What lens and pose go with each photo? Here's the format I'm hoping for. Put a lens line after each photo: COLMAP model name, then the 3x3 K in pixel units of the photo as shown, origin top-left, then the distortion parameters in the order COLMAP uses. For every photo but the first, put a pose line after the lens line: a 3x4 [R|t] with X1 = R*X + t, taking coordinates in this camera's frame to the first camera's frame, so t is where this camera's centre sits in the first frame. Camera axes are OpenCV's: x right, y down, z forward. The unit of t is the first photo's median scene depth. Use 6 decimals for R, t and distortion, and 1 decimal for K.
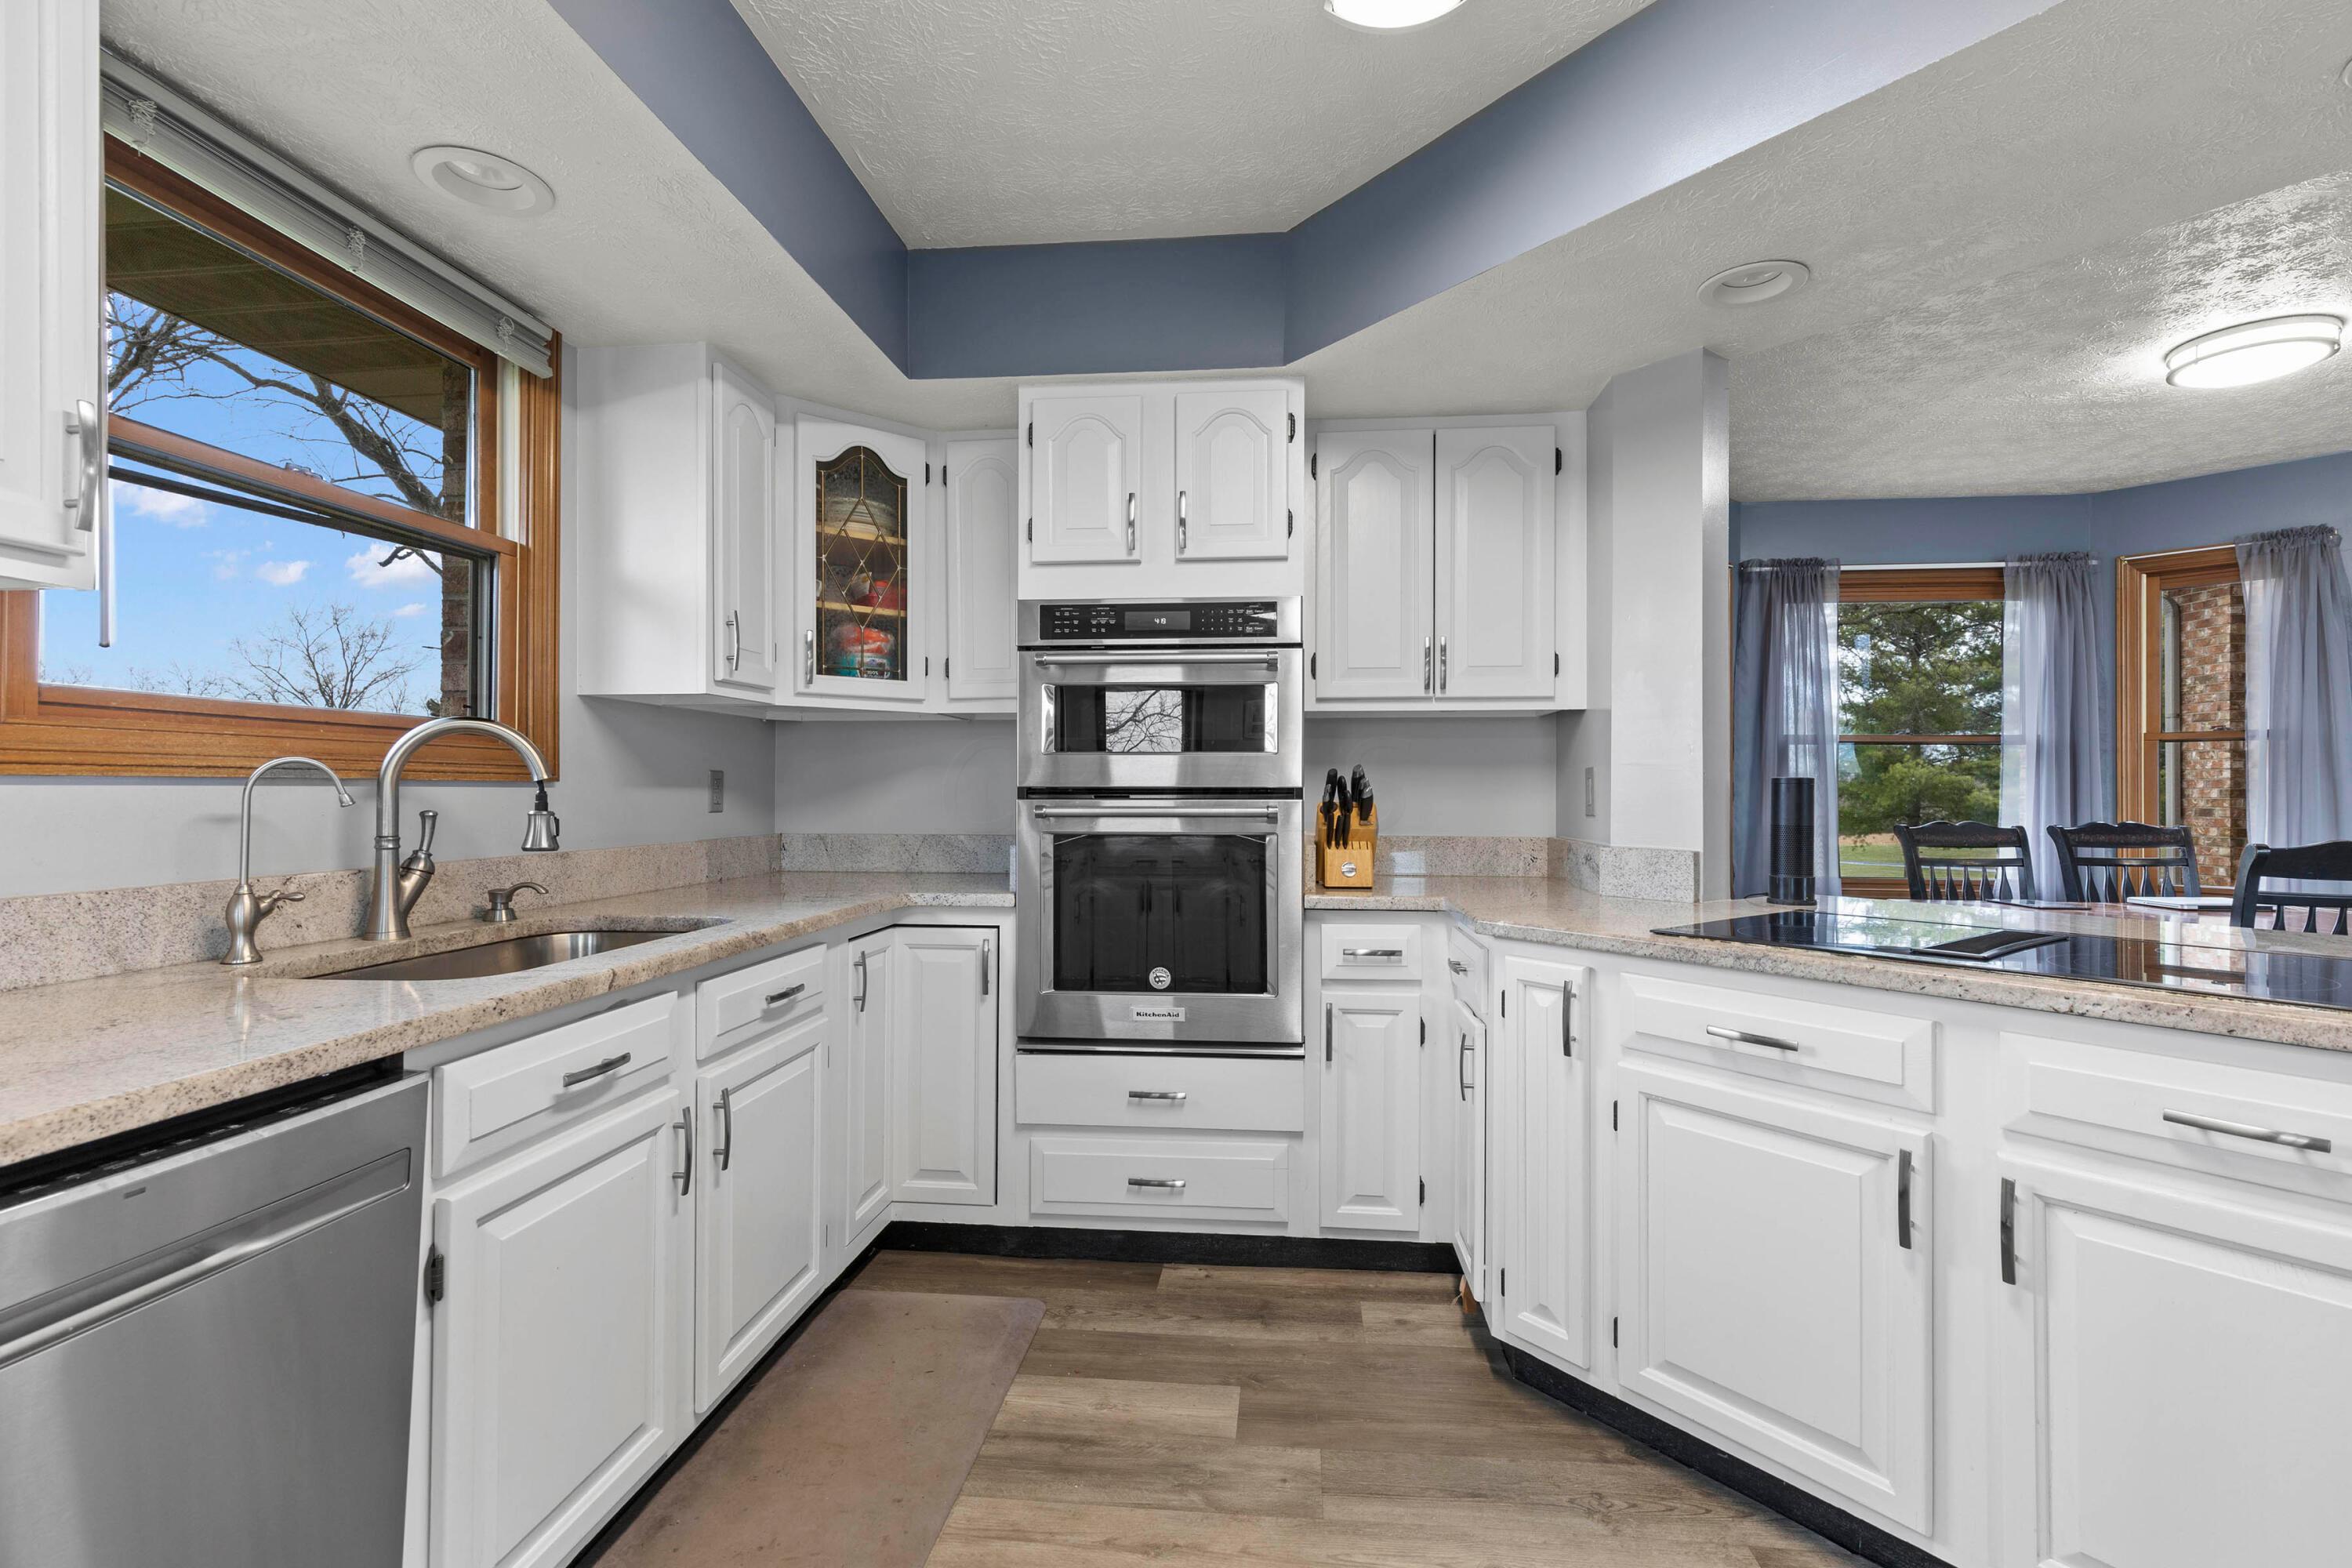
lens RADIAL K [[1017.8, 0, 1176.0], [0, 1017.8, 784.0], [0, 0, 1]] dist [0.012938, -0.000136]
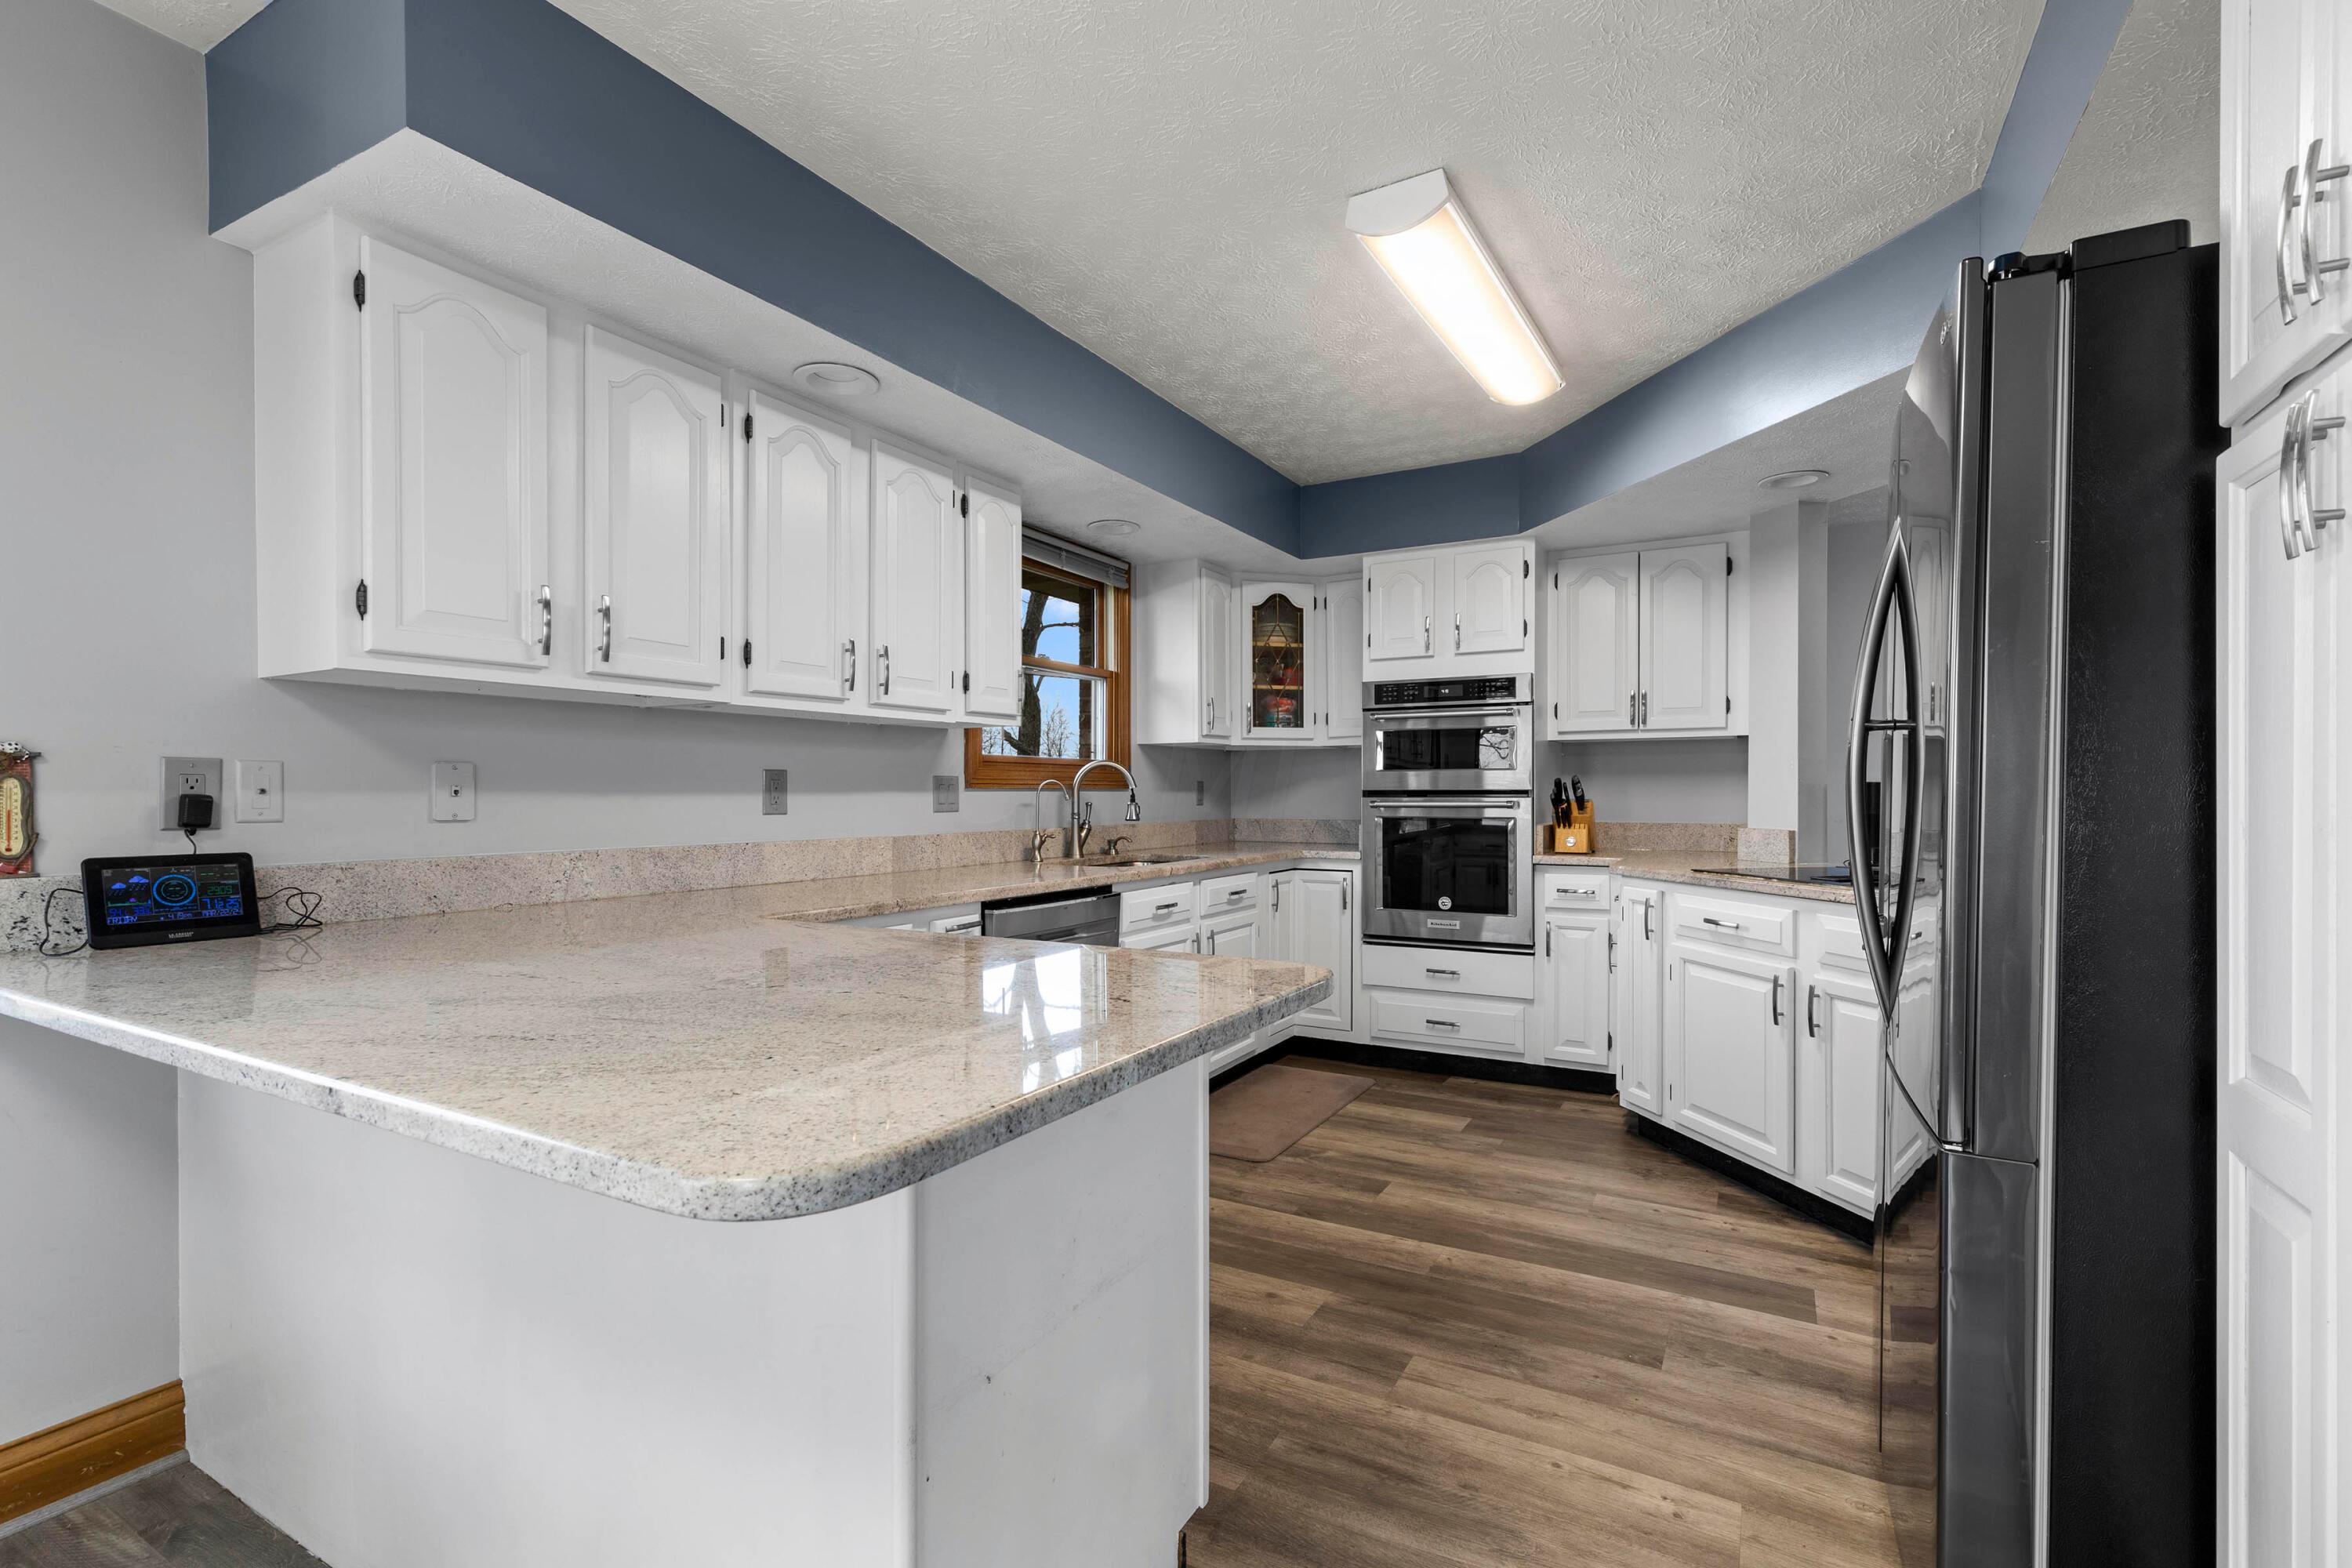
lens RADIAL K [[1064.9, 0, 1176.0], [0, 1064.9, 784.0], [0, 0, 1]] dist [-0.000058, 0.000000]
pose [[0.911792, -0.006188, -0.410605, 0.304062], [0.005911, 0.999981, -0.001946, -0.005999], [0.410609, -0.000652, 0.911811, -0.792757]]
